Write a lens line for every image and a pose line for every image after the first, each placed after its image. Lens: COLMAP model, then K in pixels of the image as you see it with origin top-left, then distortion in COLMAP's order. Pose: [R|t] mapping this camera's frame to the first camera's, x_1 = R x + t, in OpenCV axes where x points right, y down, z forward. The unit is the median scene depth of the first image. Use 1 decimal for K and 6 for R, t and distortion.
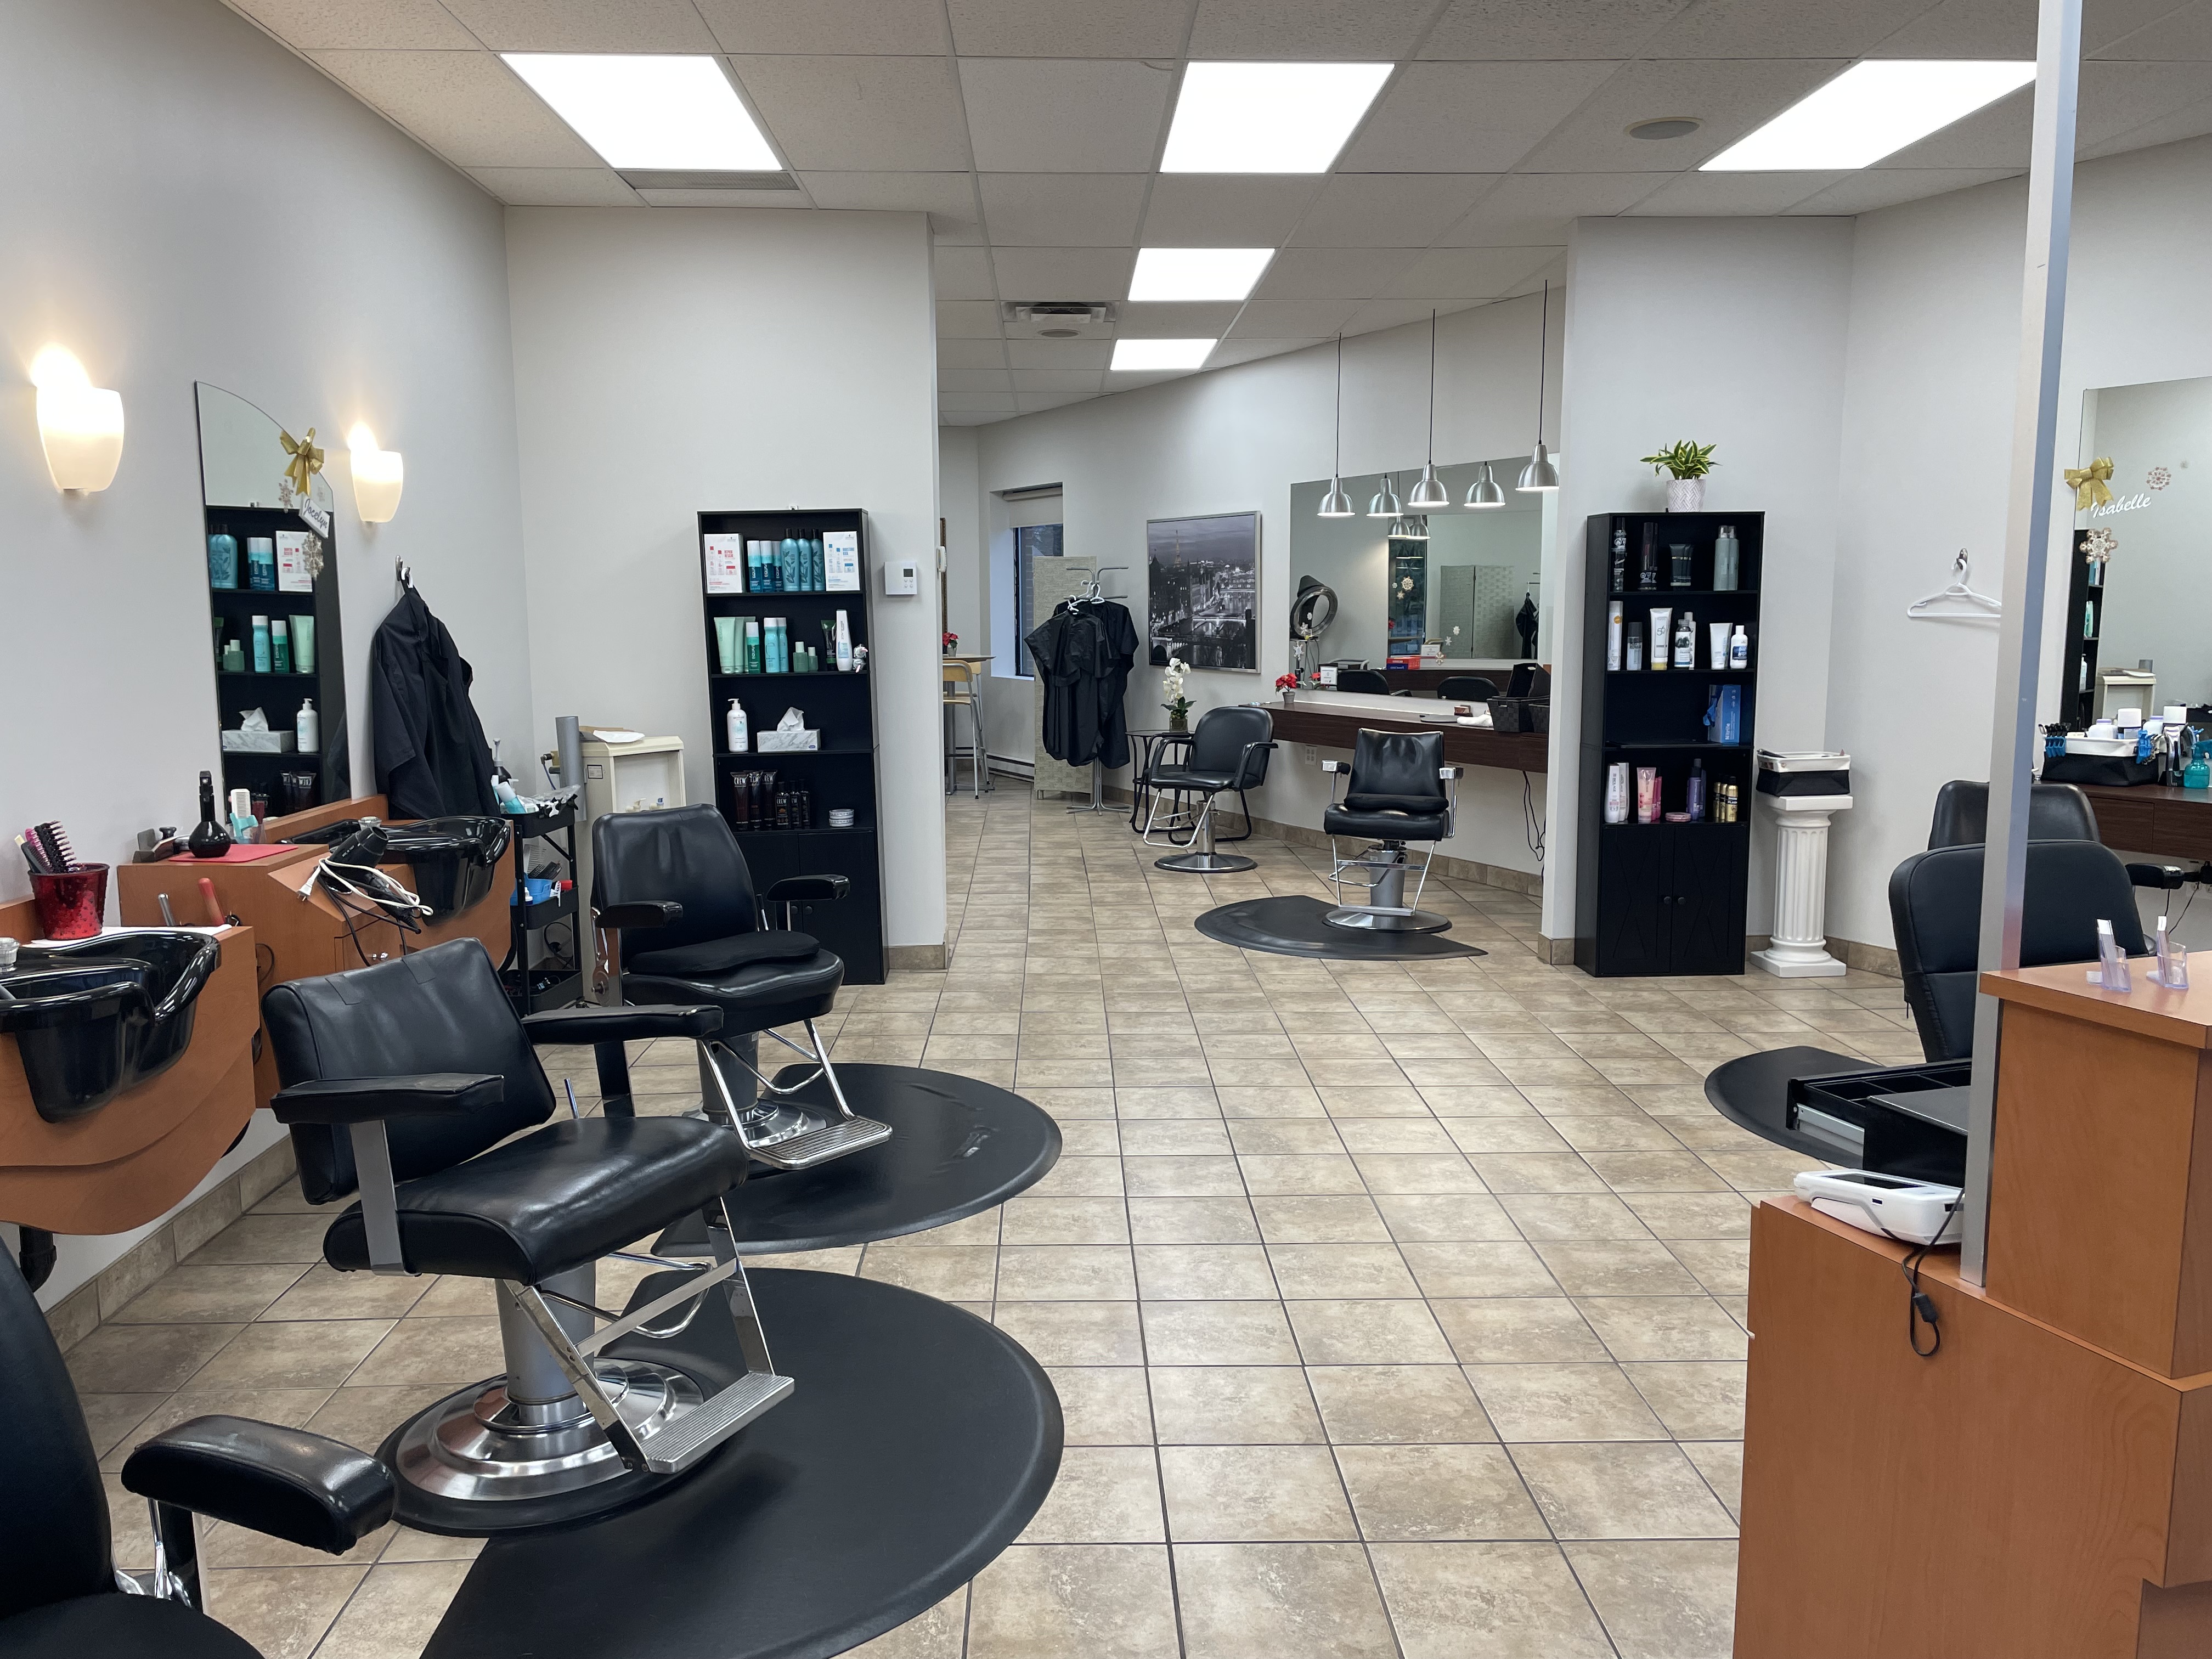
lens RADIAL K [[1630.1, 0, 1098.4], [0, 1630.1, 798.8], [0, 0, 1]] dist [0.075510, -0.095950]
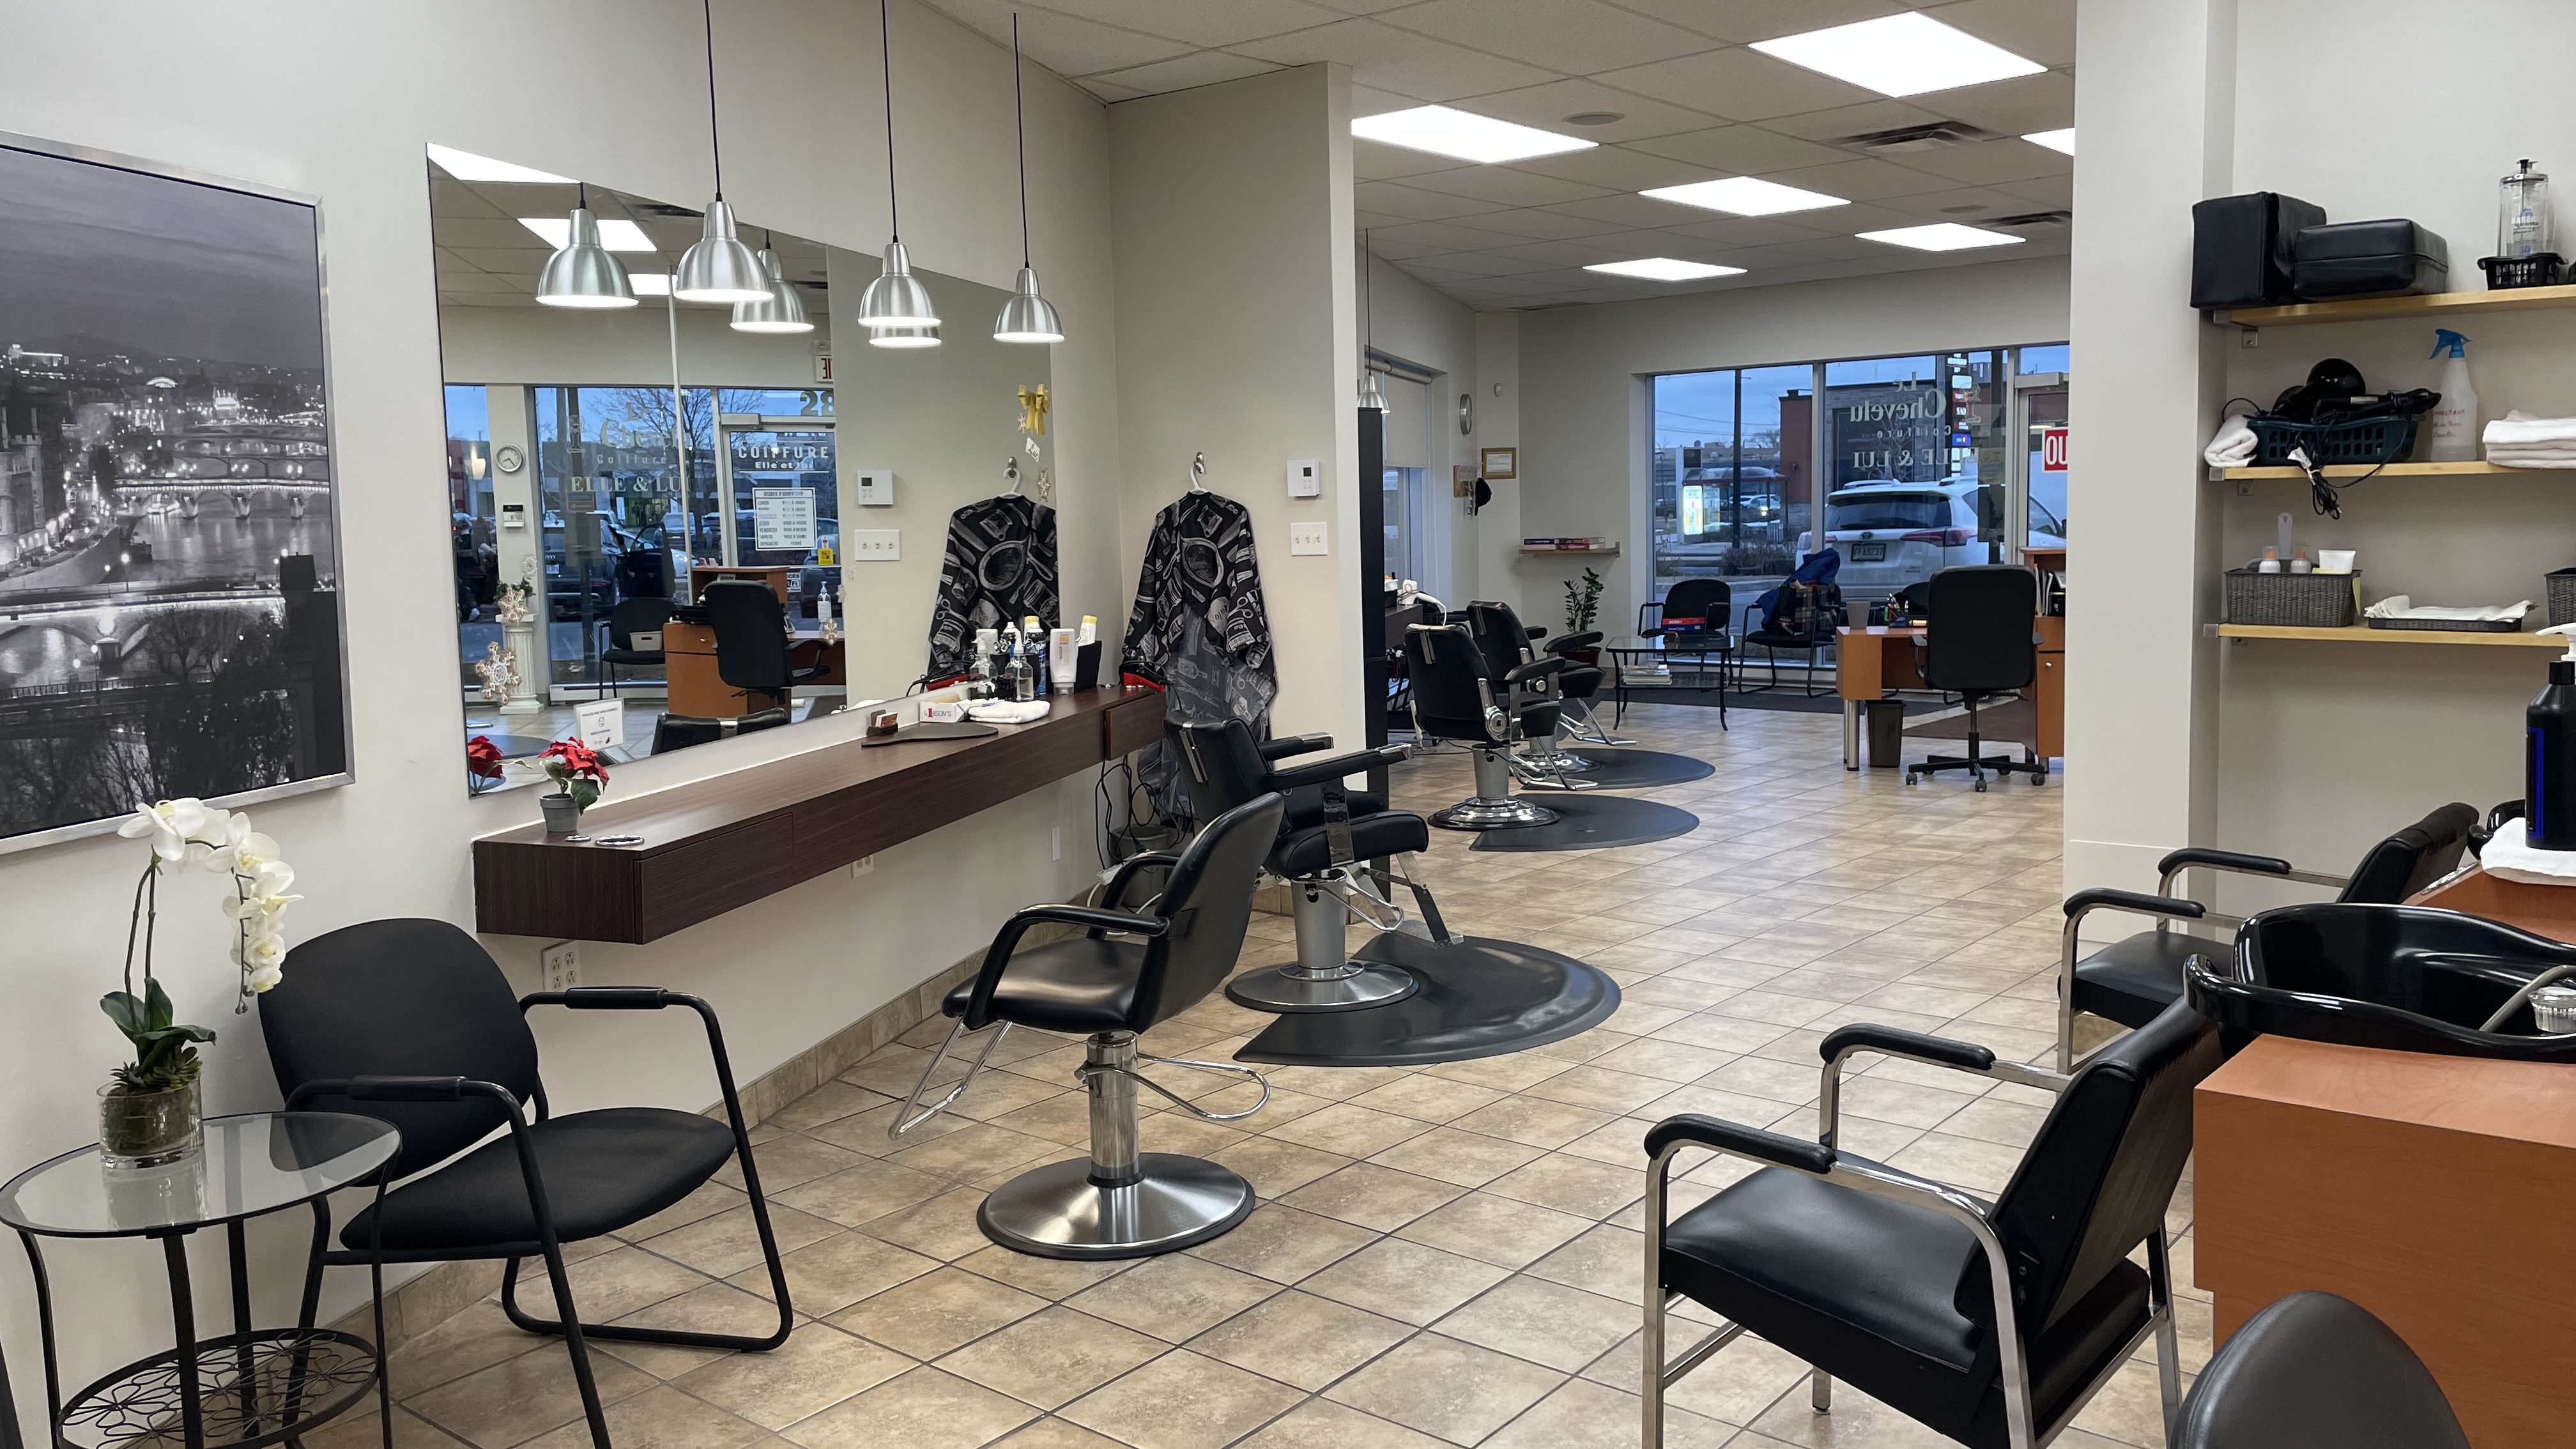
lens RADIAL K [[1935.0, 0, 1301.8], [0, 1935.0, 714.3], [0, 0, 1]] dist [0.113426, -0.154866]
pose [[-0.752940, -0.049469, 0.656228, -0.400910], [0.106487, 0.974871, 0.195670, -0.225575], [-0.649417, 0.217207, -0.728752, 1.874034]]
